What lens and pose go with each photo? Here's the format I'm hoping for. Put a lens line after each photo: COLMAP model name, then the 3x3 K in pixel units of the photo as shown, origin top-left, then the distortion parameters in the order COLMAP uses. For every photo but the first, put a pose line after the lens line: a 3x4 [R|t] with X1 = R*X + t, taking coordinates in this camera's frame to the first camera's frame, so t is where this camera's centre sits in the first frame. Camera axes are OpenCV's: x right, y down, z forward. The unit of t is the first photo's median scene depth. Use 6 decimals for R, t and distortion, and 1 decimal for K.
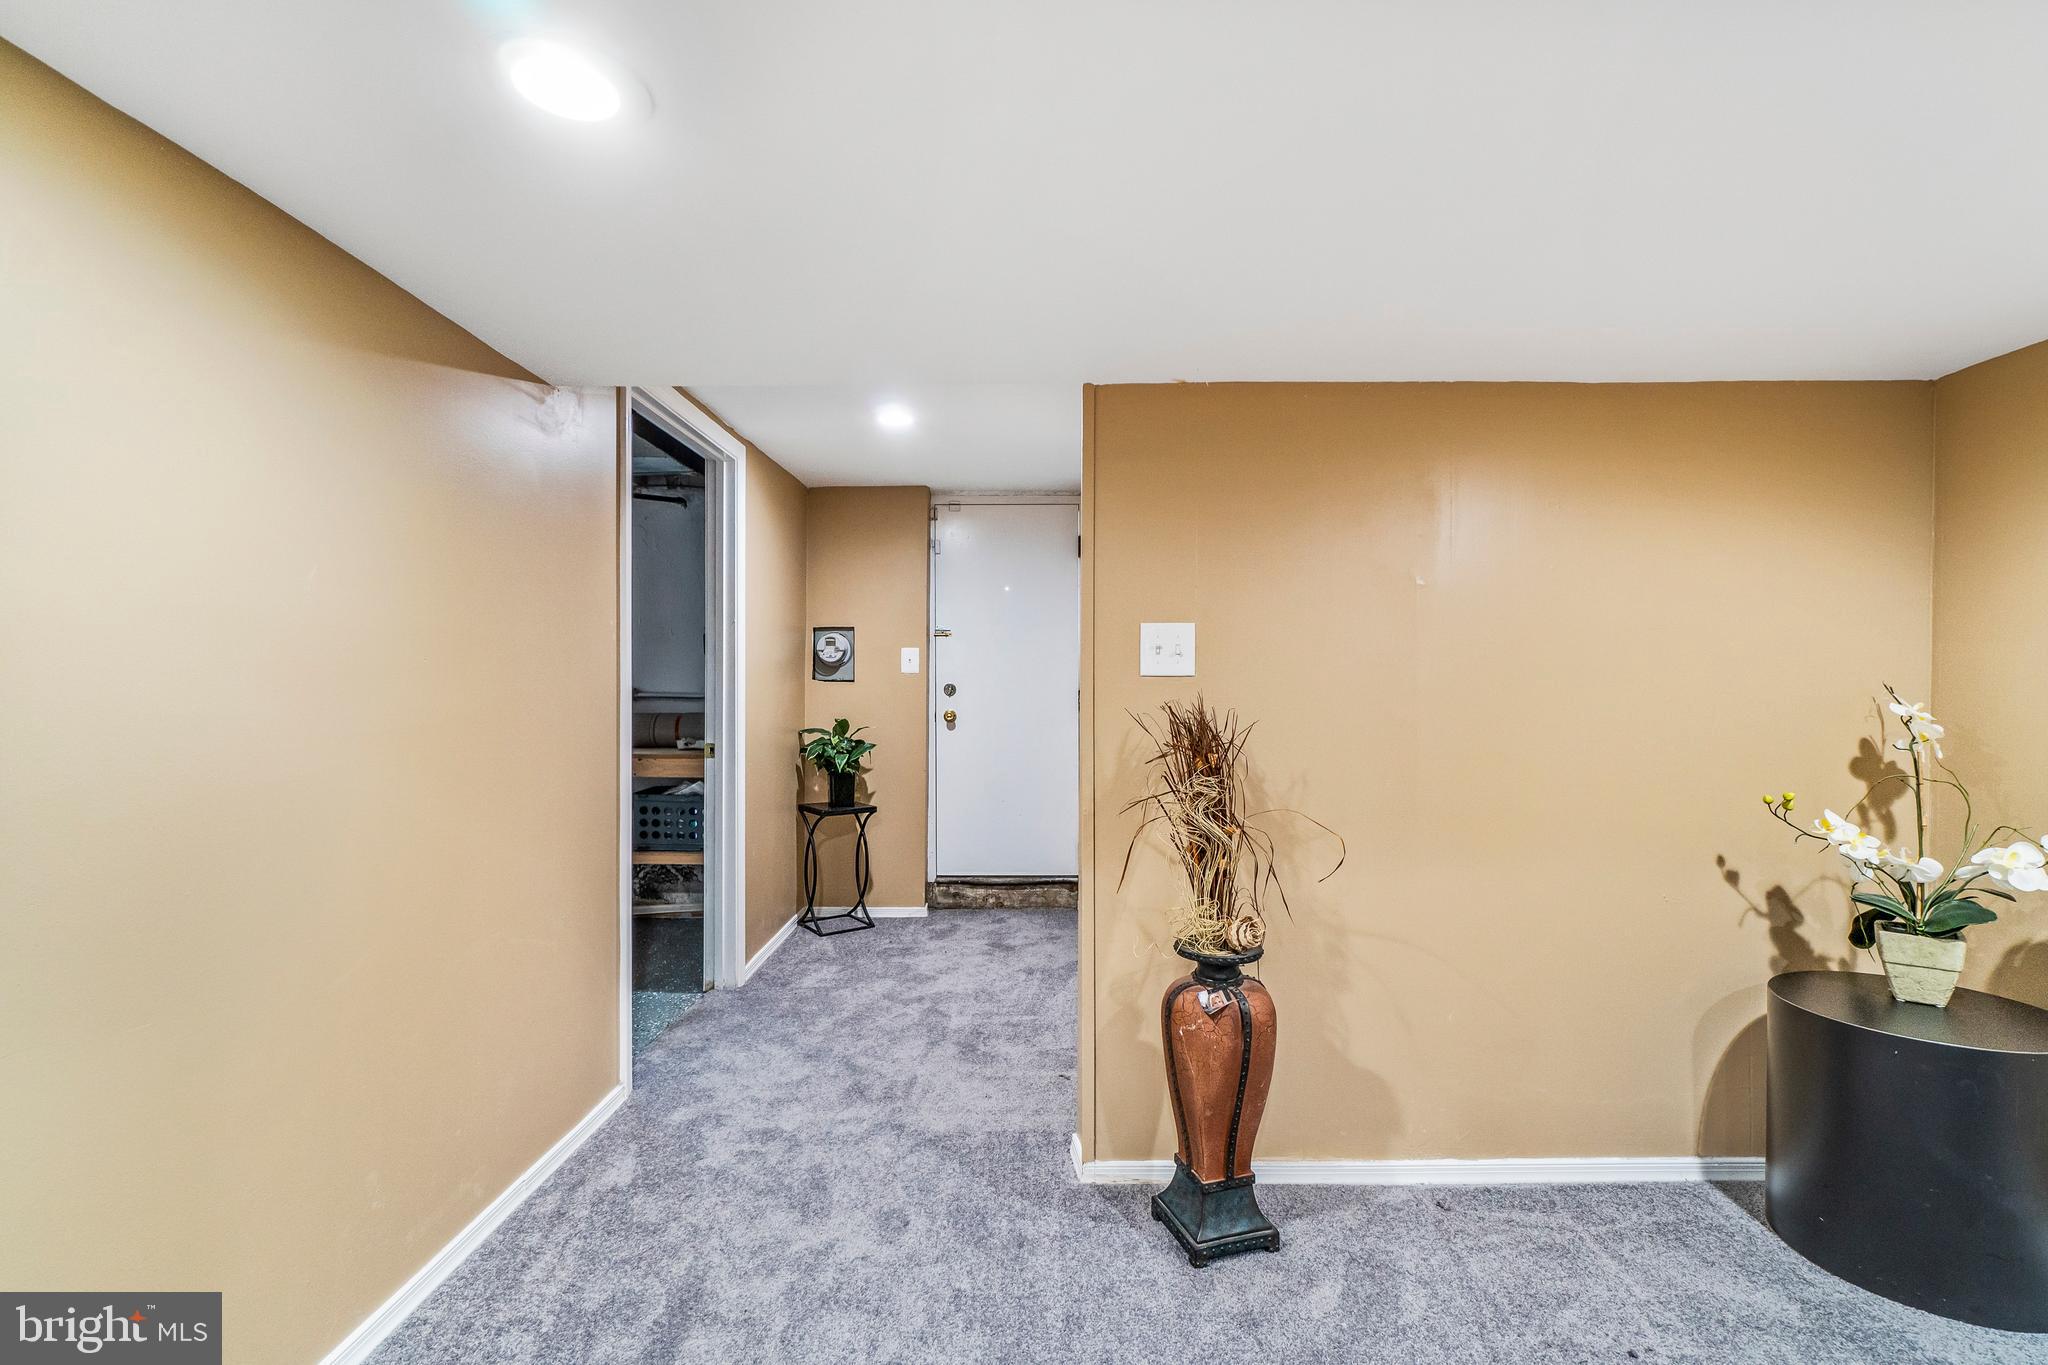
lens RADIAL K [[921.6, 0, 1024.0], [0, 921.6, 682.5], [0, 0, 1]] dist [-0.000430, -0.000046]
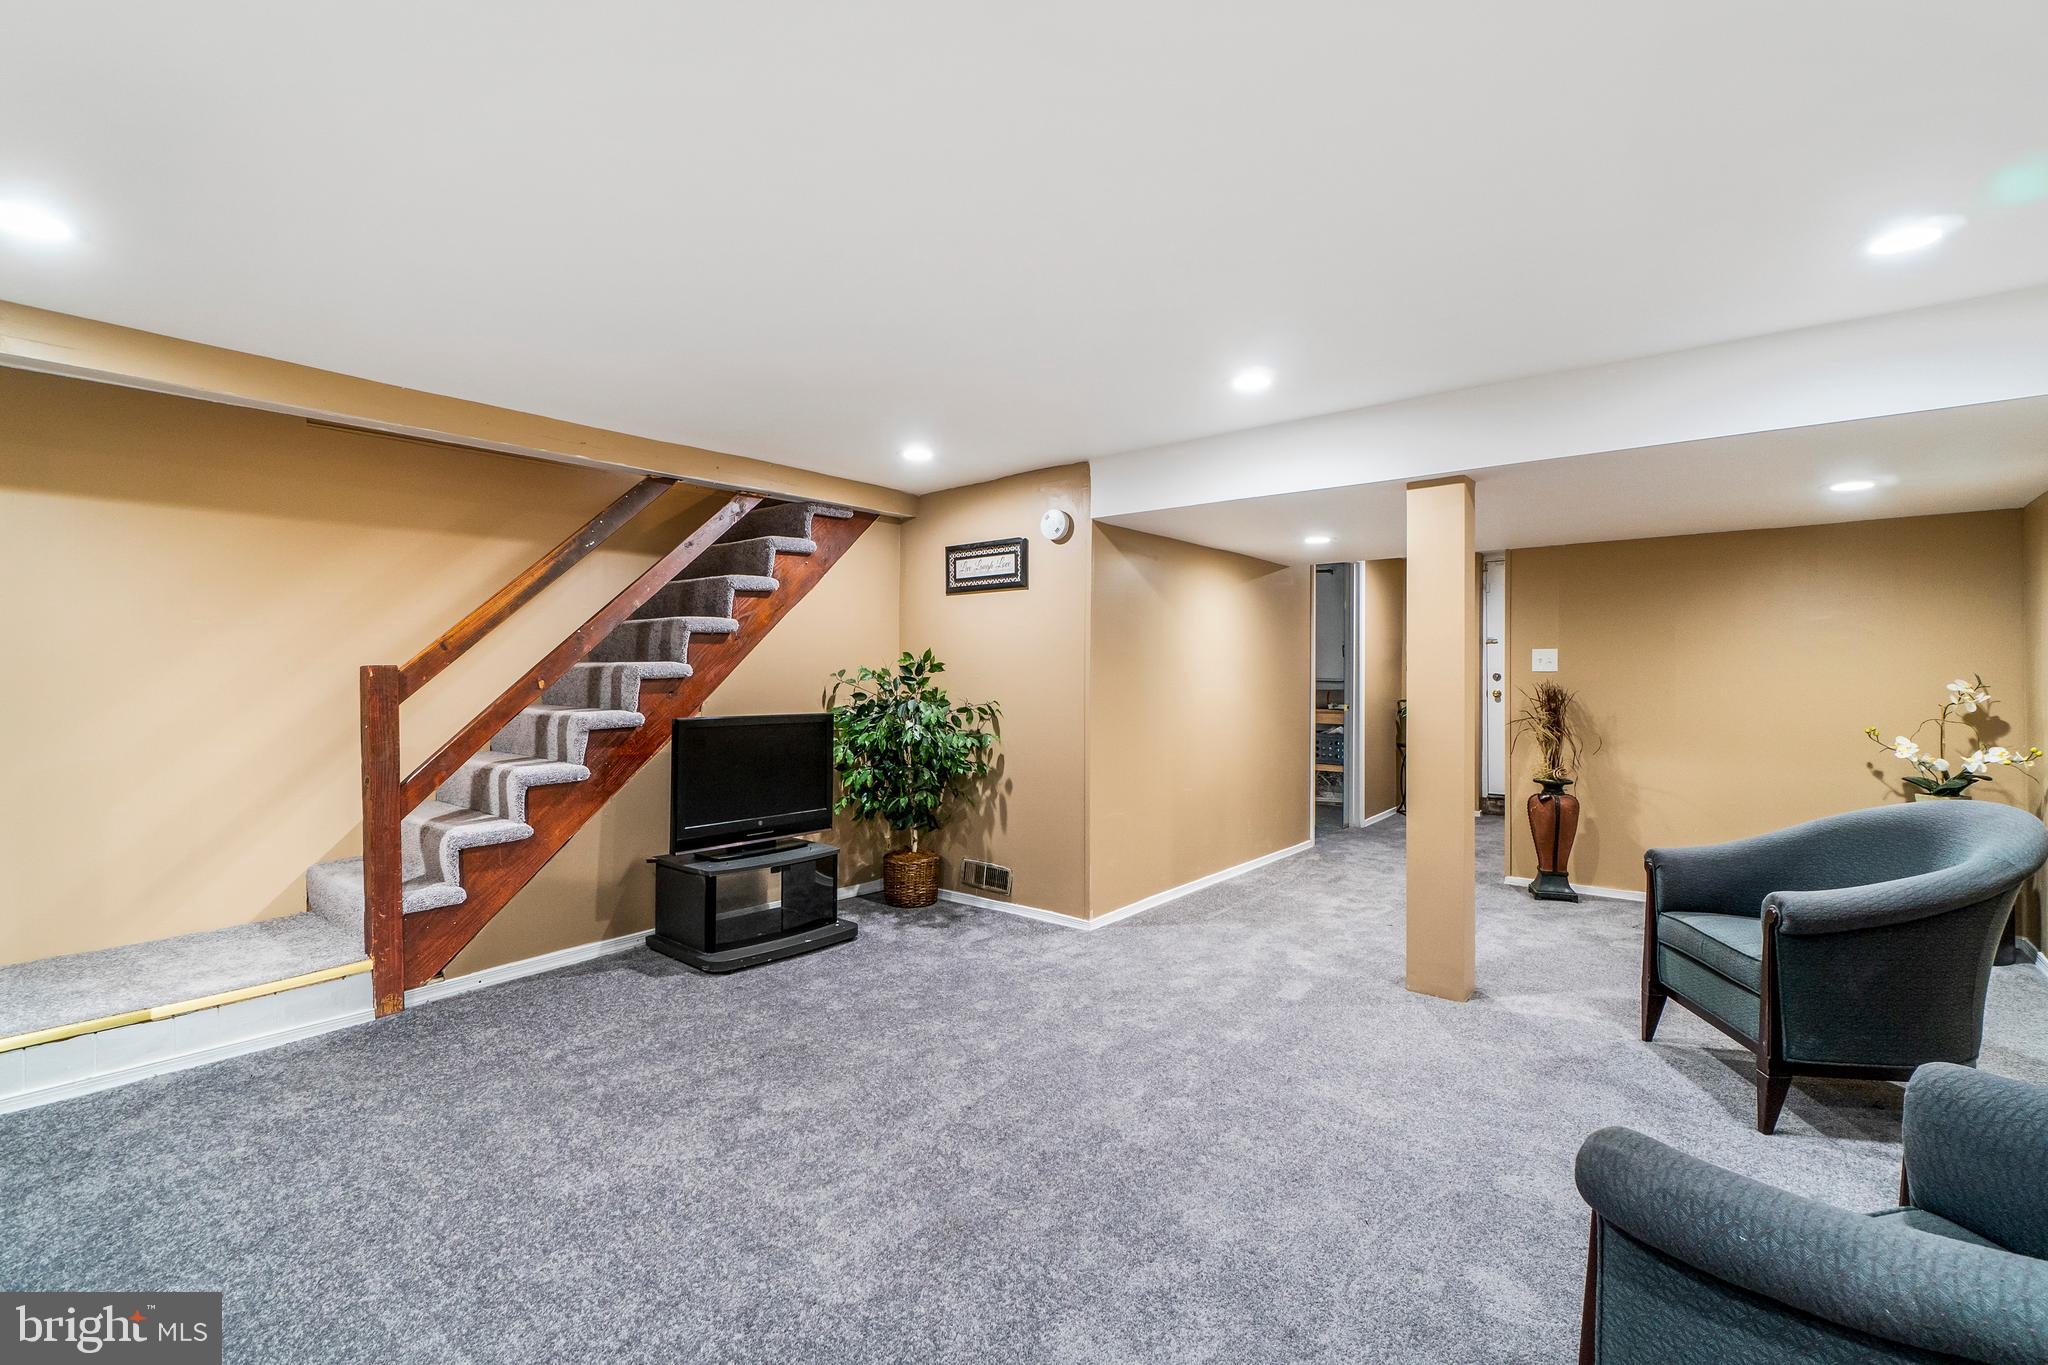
lens RADIAL K [[940.4, 0, 1024.7], [0, 940.4, 678.6], [0, 0, 1]] dist [-0.003963, -0.000116]
pose [[0.795166, 0.000456, -0.606391, 0.549464], [0.005570, 0.999952, 0.008056, -0.015688], [0.606366, -0.009784, 0.795126, -1.690021]]
